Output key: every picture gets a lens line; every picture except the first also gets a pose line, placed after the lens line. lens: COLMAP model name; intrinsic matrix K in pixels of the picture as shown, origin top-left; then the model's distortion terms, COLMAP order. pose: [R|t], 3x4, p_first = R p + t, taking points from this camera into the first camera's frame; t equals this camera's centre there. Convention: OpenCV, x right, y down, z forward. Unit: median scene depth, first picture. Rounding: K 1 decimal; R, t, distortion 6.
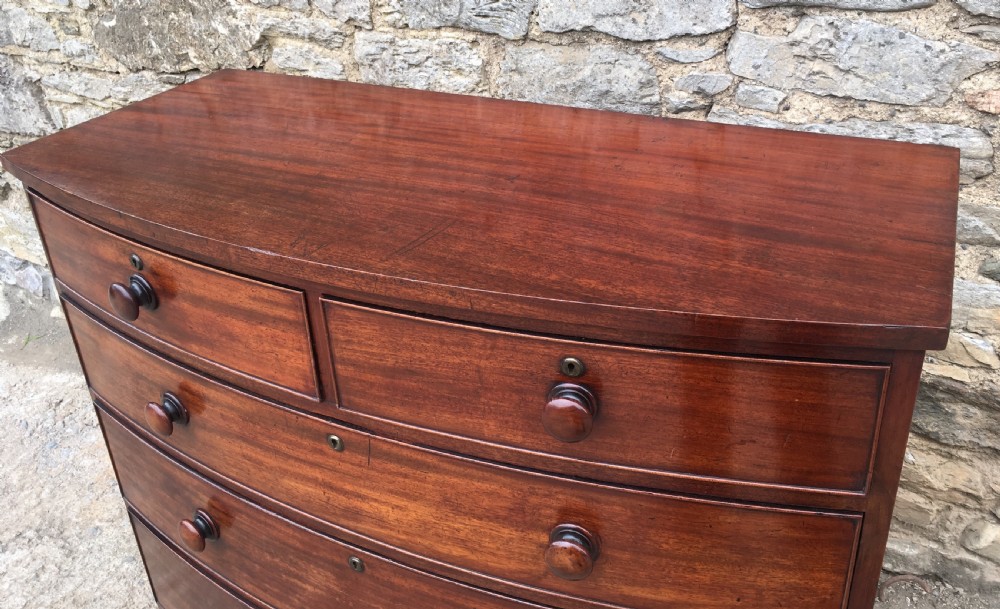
lens RADIAL K [[838.6, 0, 500.0], [0, 838.6, 235.3], [0, 0, 1]] dist [0.062577, -0.074510]
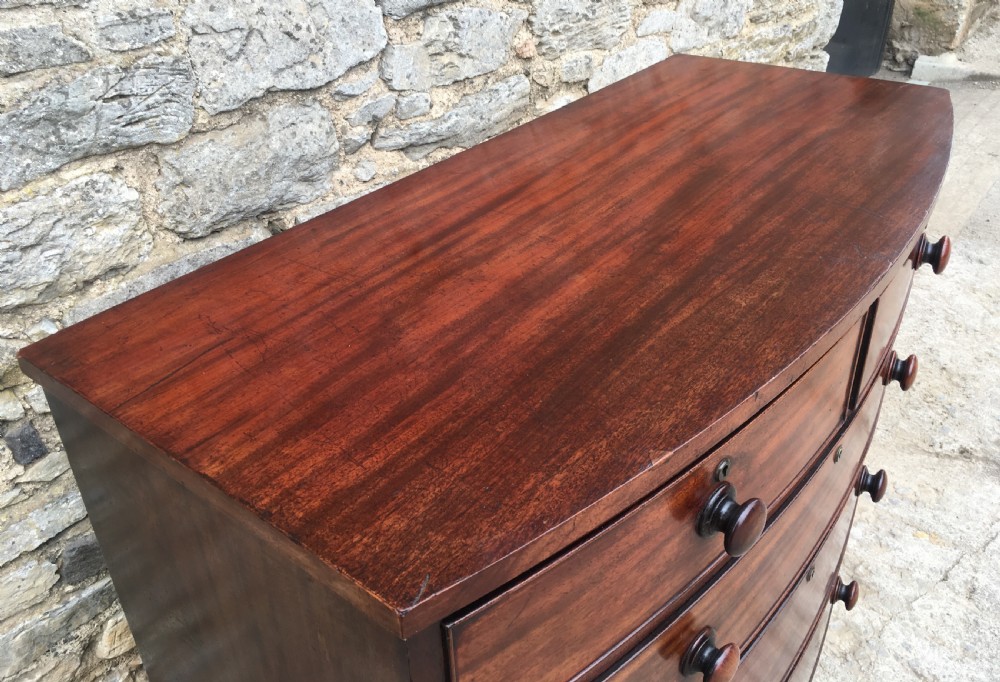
lens RADIAL K [[852.5, 0, 501.5], [0, 852.5, 309.3], [0, 0, 1]] dist [0.064594, -0.085513]
pose [[0.199811, -0.466340, 0.861744, -0.665299], [0.451176, 0.824485, 0.341563, -0.257213], [-0.869779, 0.320550, 0.375143, 0.574104]]
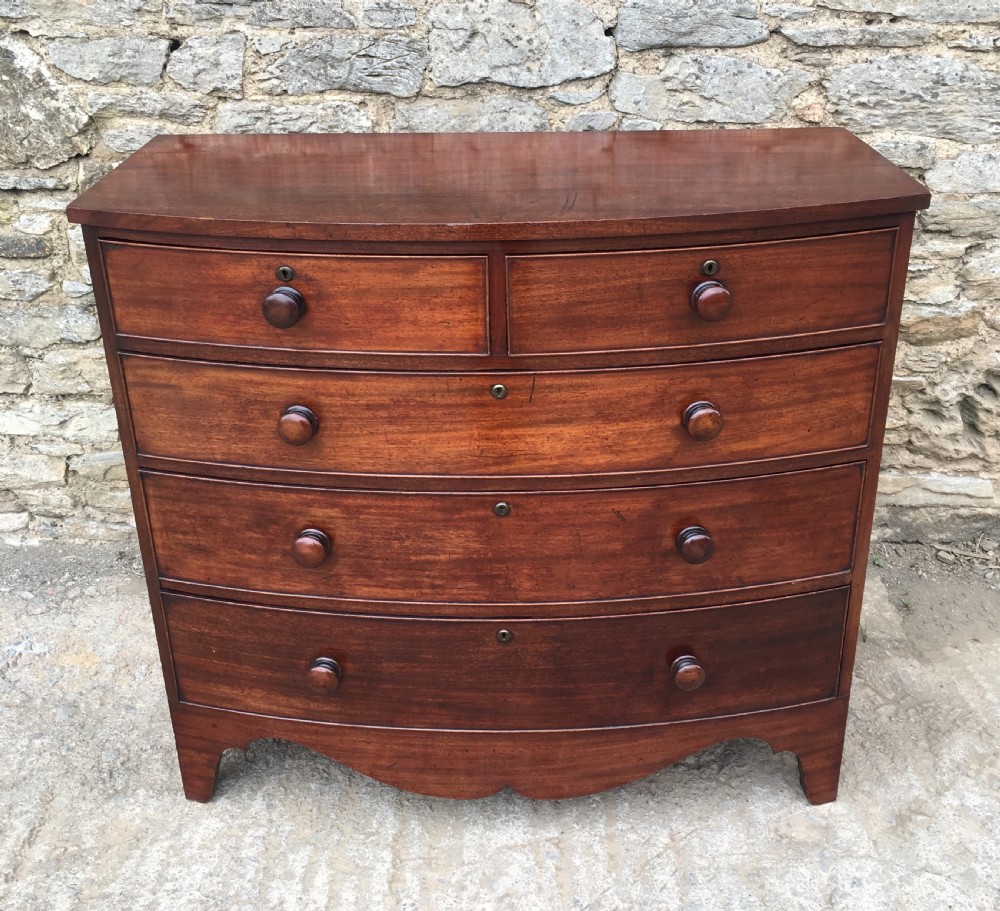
lens RADIAL K [[1116.4, 0, 490.6], [0, 1116.4, 406.0], [0, 0, 1]] dist [0.043490, 0.000000]
pose [[0.900378, -0.160053, 0.404602, -0.544318], [0.172253, 0.985032, 0.006337, 0.160753], [-0.399560, 0.063988, 0.914471, -0.293787]]
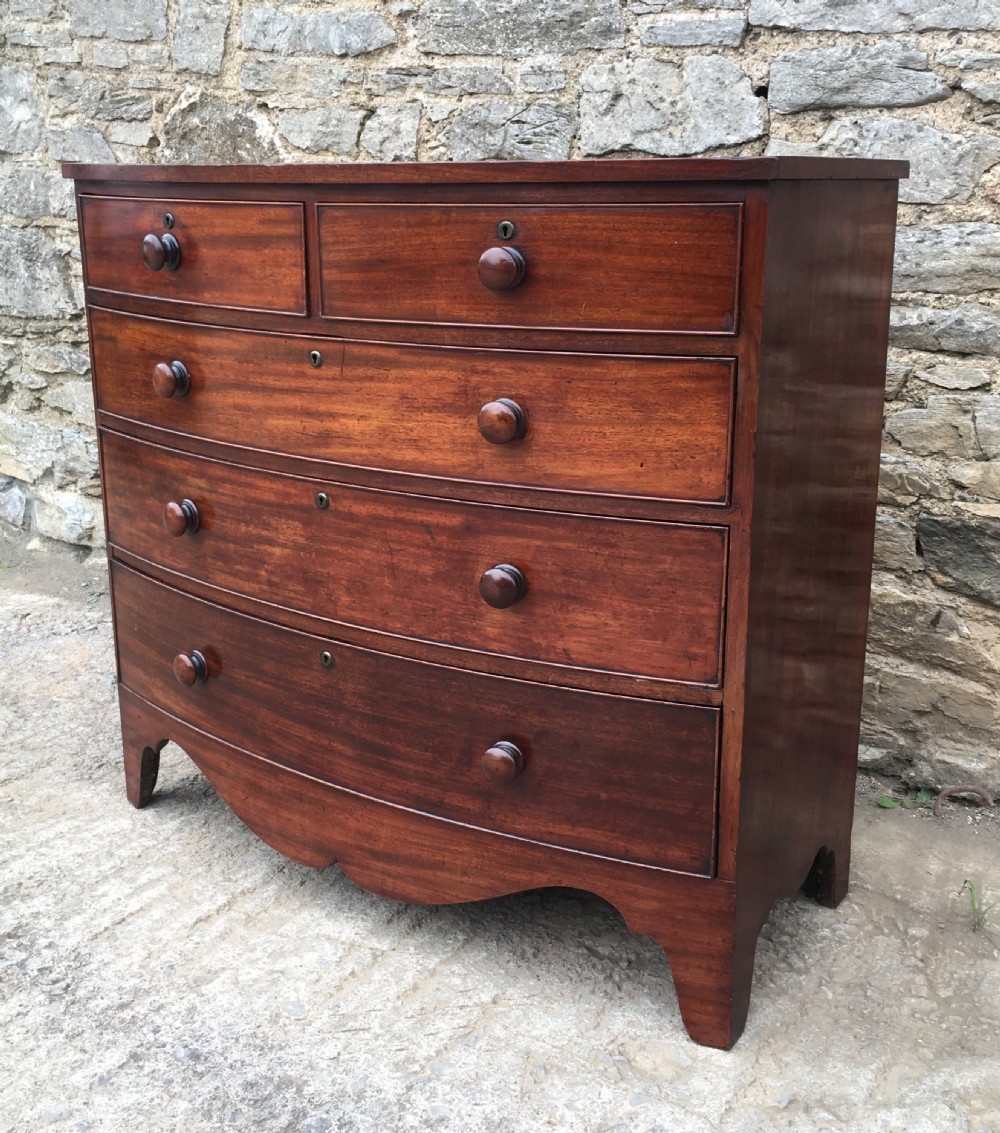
lens RADIAL K [[1264.8, 0, 494.1], [0, 1264.8, 500.3], [0, 0, 1]] dist [0.040376, 0.000000]
pose [[0.989085, 0.076085, -0.126183, 0.171754], [-0.100287, 0.975020, -0.198188, 0.470959], [0.107952, 0.208679, 0.972008, -0.373246]]
